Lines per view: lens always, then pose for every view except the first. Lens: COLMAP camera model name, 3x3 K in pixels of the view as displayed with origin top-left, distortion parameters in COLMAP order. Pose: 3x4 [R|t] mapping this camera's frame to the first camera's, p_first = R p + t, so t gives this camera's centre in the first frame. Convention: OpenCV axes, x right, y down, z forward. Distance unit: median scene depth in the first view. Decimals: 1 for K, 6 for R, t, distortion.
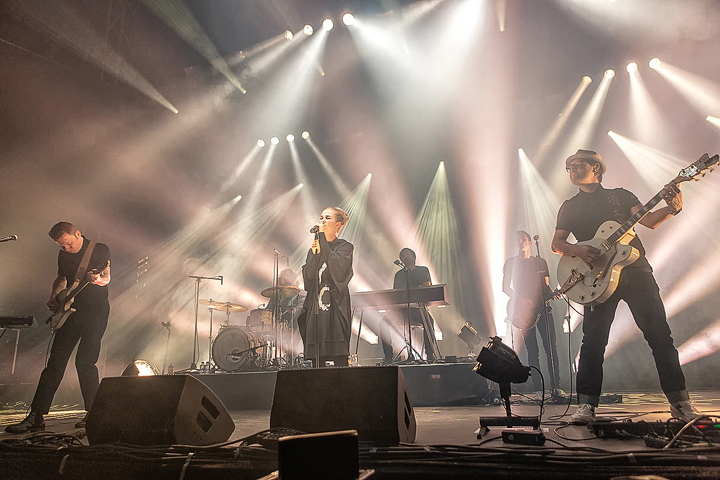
lens RADIAL K [[486.3, 0, 360.0], [0, 486.3, 240.0], [0, 0, 1]] dist [-0.010616, 0.001883]
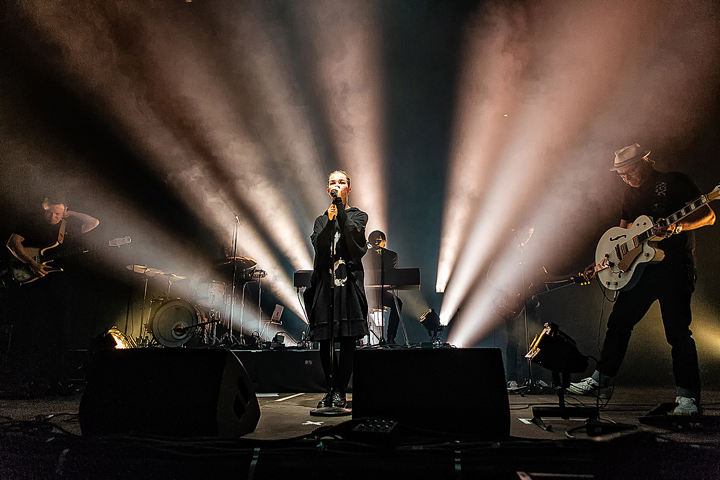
lens RADIAL K [[486.3, 0, 360.0], [0, 486.3, 240.0], [0, 0, 1]] dist [-0.010616, 0.001883]
pose [[0.972077, 0.090723, 0.216414, -0.241836], [-0.096909, 0.995128, 0.018119, 0.044312], [-0.213715, -0.038585, 0.976134, 0.126119]]
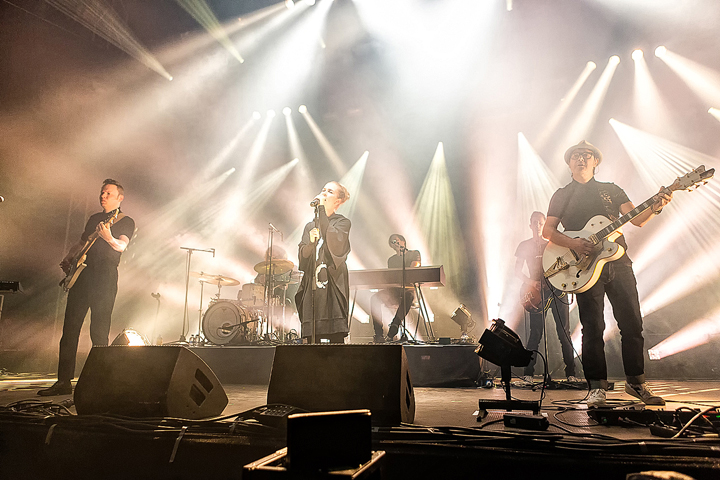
lens RADIAL K [[486.3, 0, 360.0], [0, 486.3, 240.0], [0, 0, 1]] dist [-0.010616, 0.001883]
pose [[0.998946, 0.040420, 0.021747, -0.021876], [-0.041271, 0.998339, 0.040191, 0.009453], [-0.020086, -0.041046, 0.998955, 0.026605]]
